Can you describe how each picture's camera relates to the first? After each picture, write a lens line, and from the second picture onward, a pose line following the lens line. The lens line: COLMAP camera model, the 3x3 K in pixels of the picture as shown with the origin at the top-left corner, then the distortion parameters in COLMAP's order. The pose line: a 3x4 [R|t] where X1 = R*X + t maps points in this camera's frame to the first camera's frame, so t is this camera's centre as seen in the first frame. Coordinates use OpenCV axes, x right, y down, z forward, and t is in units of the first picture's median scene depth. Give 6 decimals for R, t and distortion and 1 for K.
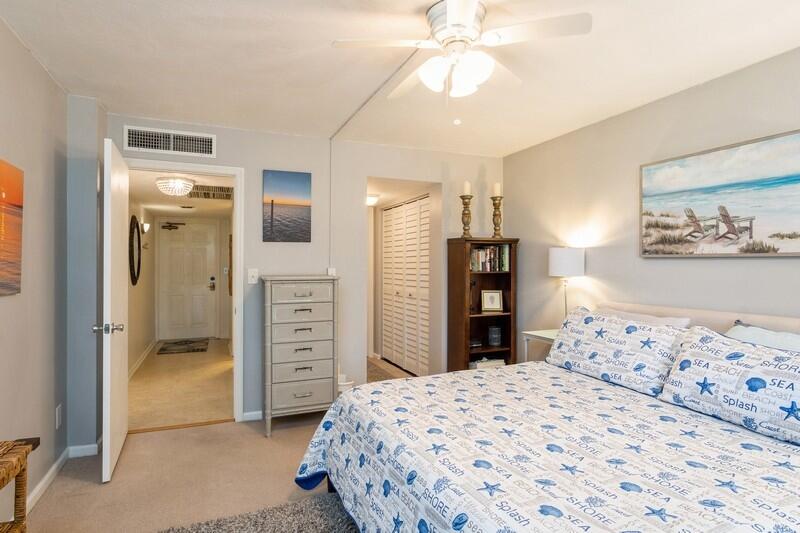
lens RADIAL K [[435.1, 0, 403.6], [0, 435.1, 264.1], [0, 0, 1]] dist [-0.018700, 0.008560]
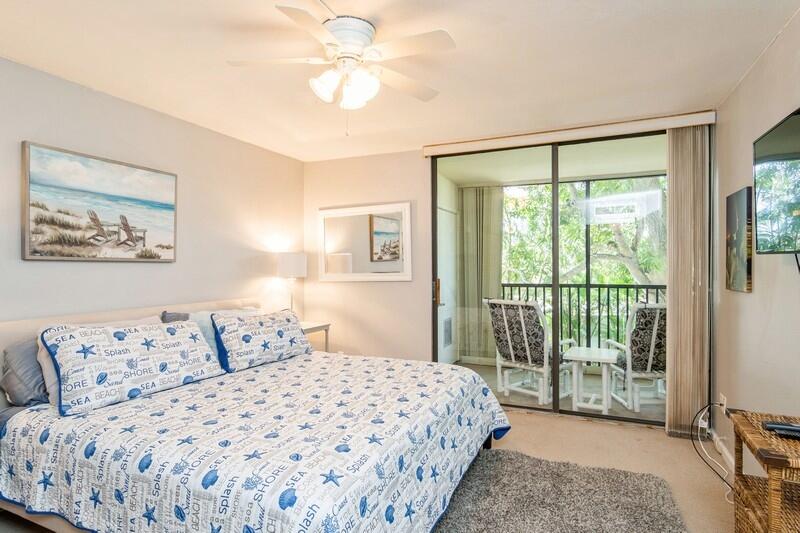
lens RADIAL K [[435.1, 0, 391.6], [0, 435.1, 269.9], [0, 0, 1]] dist [-0.018700, 0.008560]
pose [[-0.658882, -0.009278, 0.752189, -0.544690], [-0.002598, 0.999946, 0.010058, -0.006431], [-0.752242, 0.004672, -0.658870, 1.172692]]
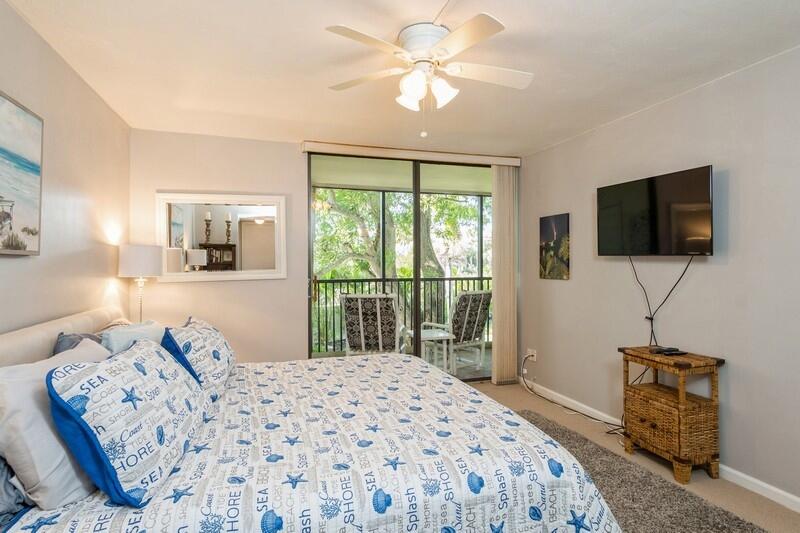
lens RADIAL K [[435.1, 0, 394.8], [0, 435.1, 262.7], [0, 0, 1]] dist [-0.018700, 0.008560]
pose [[-0.993311, -0.003701, 0.115407, 0.050942], [-0.004025, 0.999989, -0.002572, -0.002634], [-0.115396, -0.003020, -0.993315, 1.522541]]
